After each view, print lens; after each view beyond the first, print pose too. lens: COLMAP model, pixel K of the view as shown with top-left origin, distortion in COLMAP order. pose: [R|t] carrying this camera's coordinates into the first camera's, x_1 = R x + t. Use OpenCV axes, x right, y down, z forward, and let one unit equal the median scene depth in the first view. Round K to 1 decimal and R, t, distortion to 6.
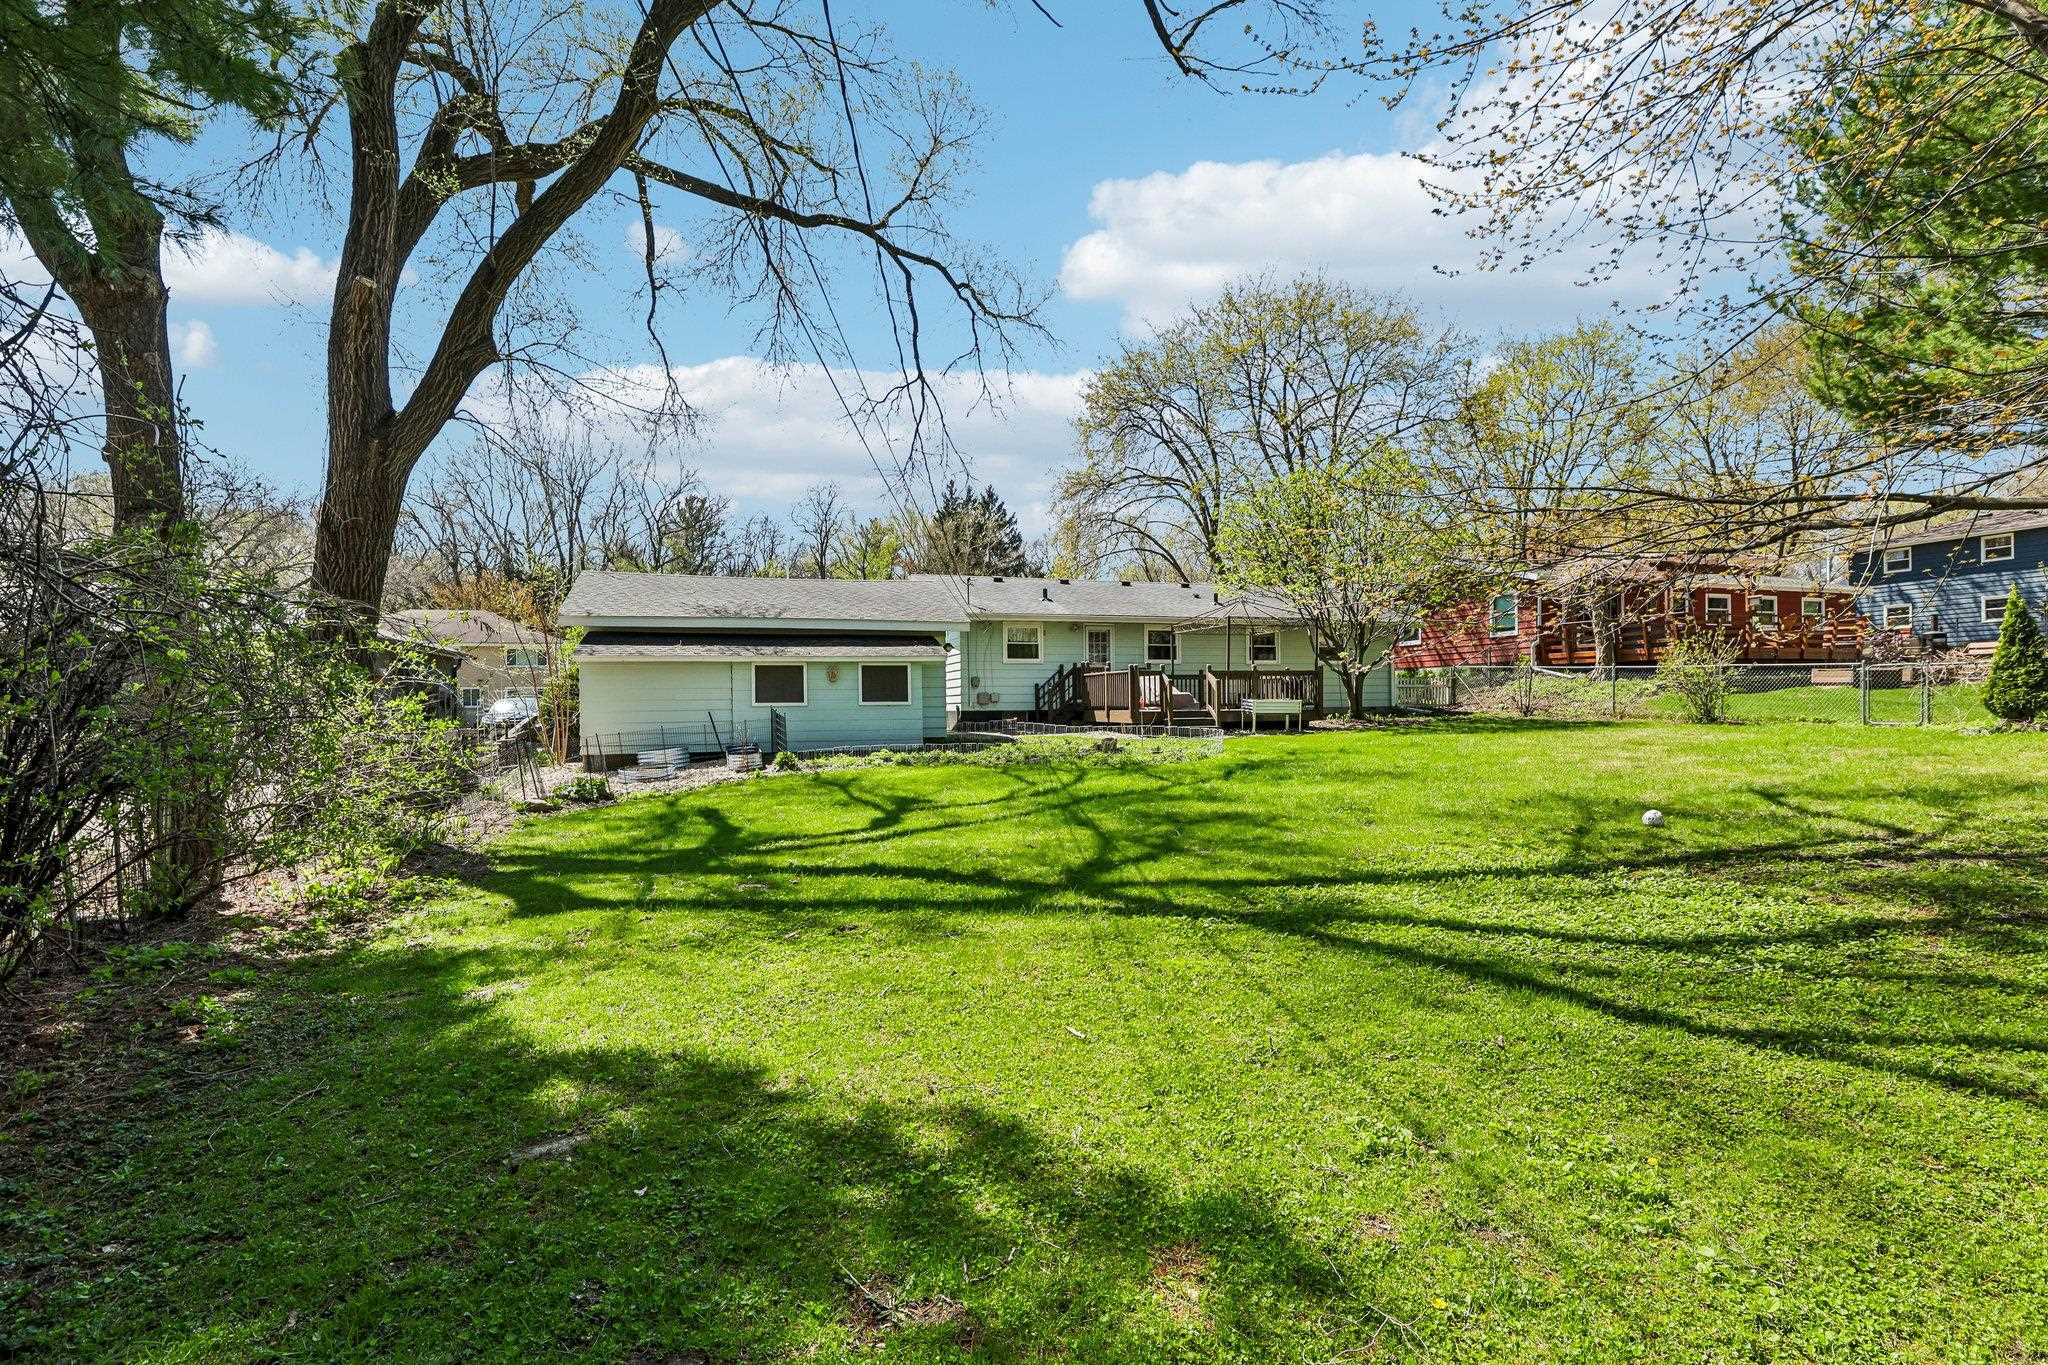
lens RADIAL K [[960.7, 0, 1028.2], [0, 960.7, 685.3], [0, 0, 1]] dist [-0.034328, 0.009172]
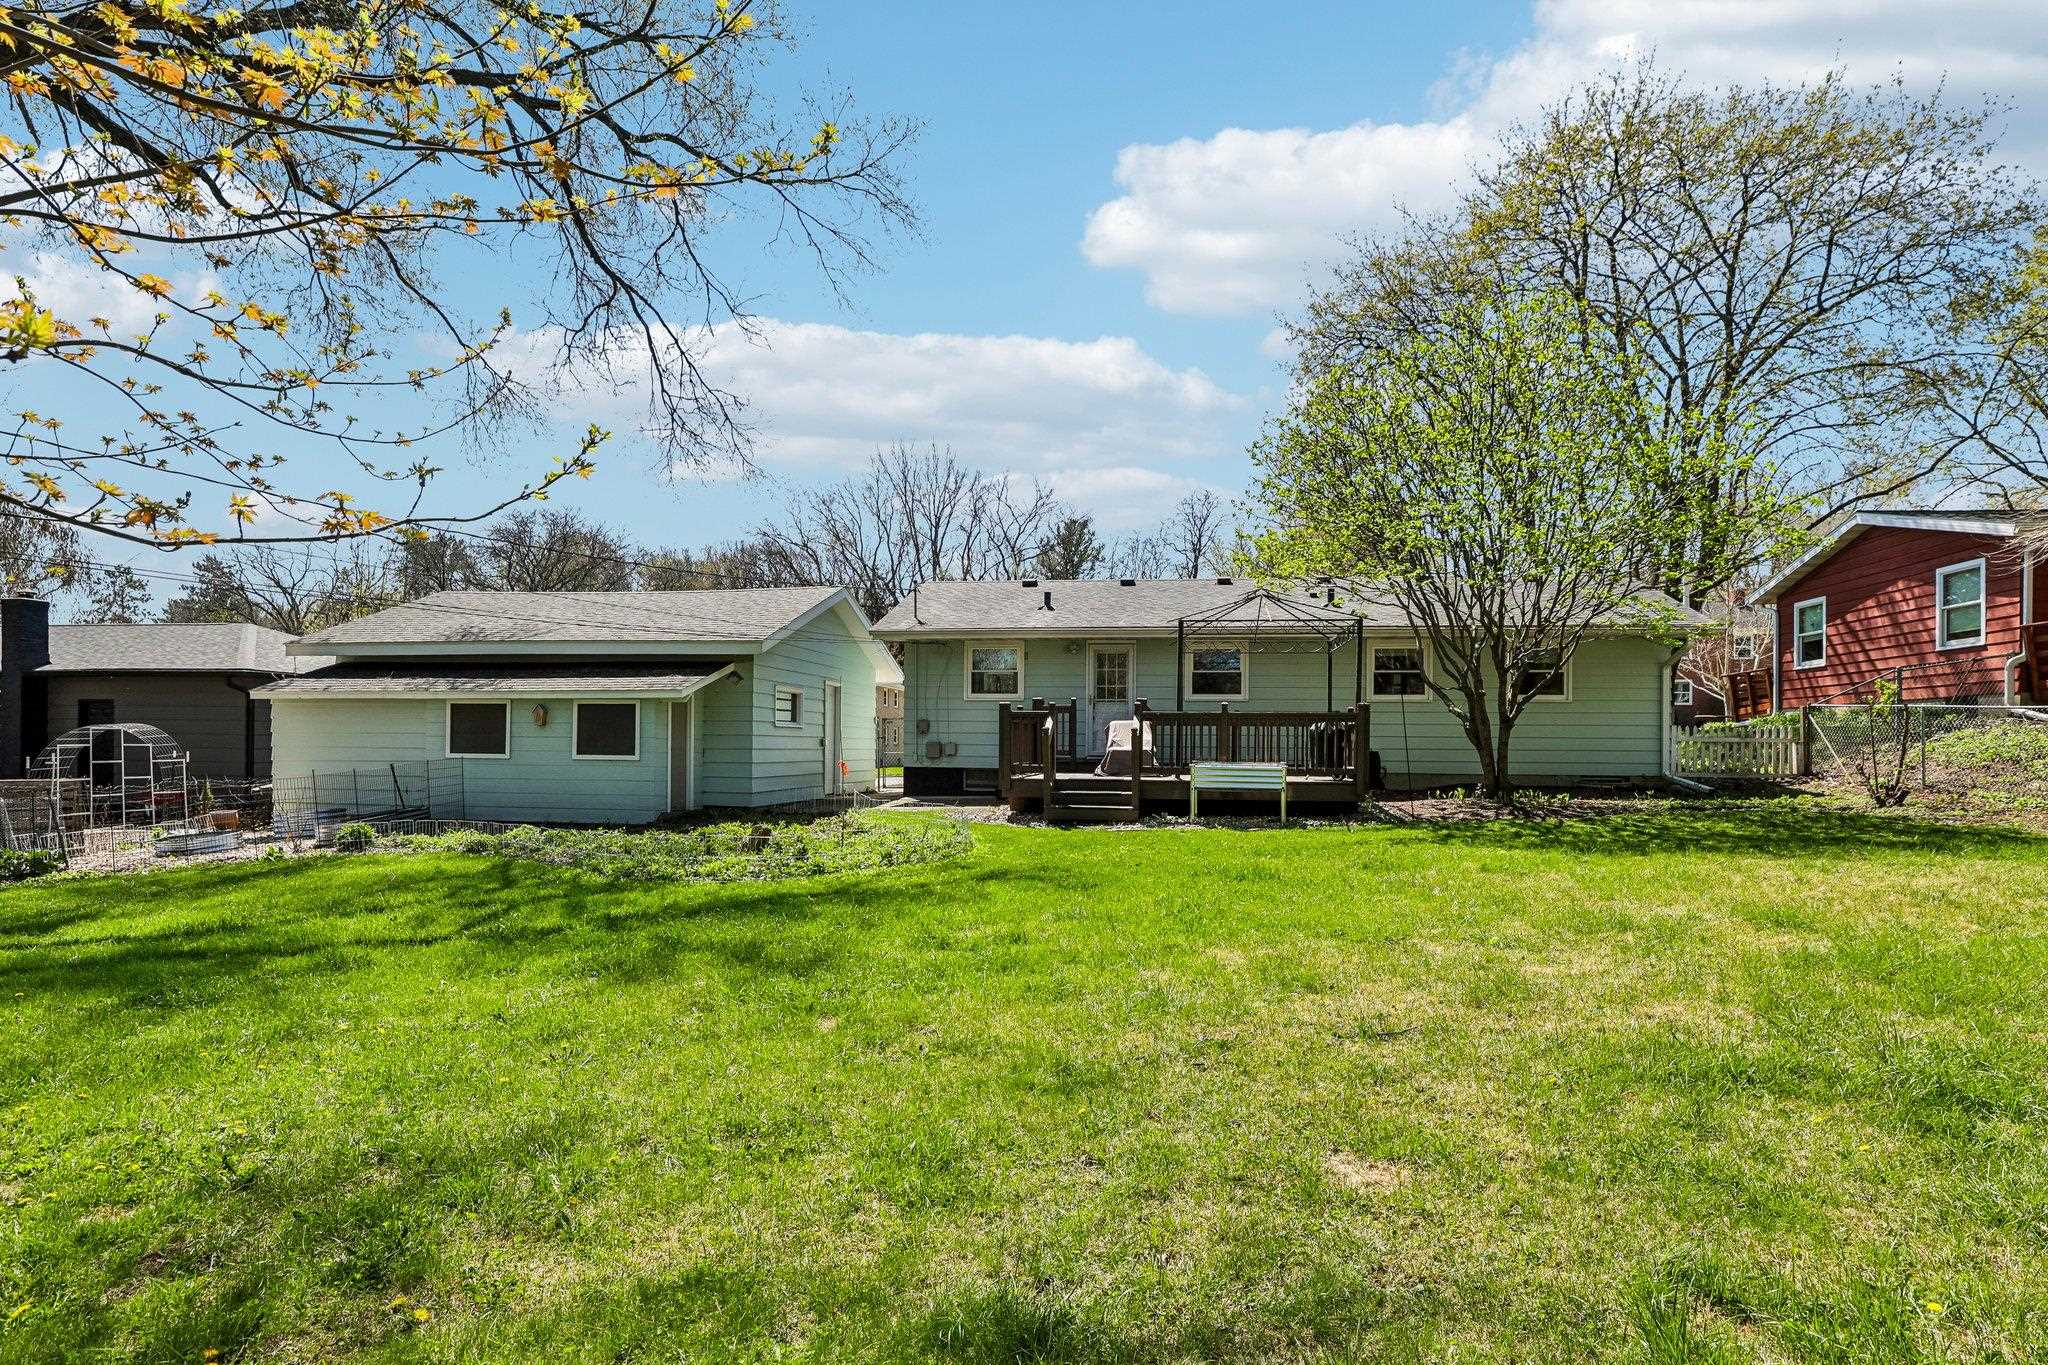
lens RADIAL K [[1066.7, 0, 1024.6], [0, 1066.7, 704.8], [0, 0, 1]] dist [-0.021375, 0.000400]
pose [[0.898870, 0.001416, -0.438213, 0.370331], [-0.009218, 0.999835, -0.015677, -0.008040], [0.438118, 0.018131, 0.898735, 0.326708]]
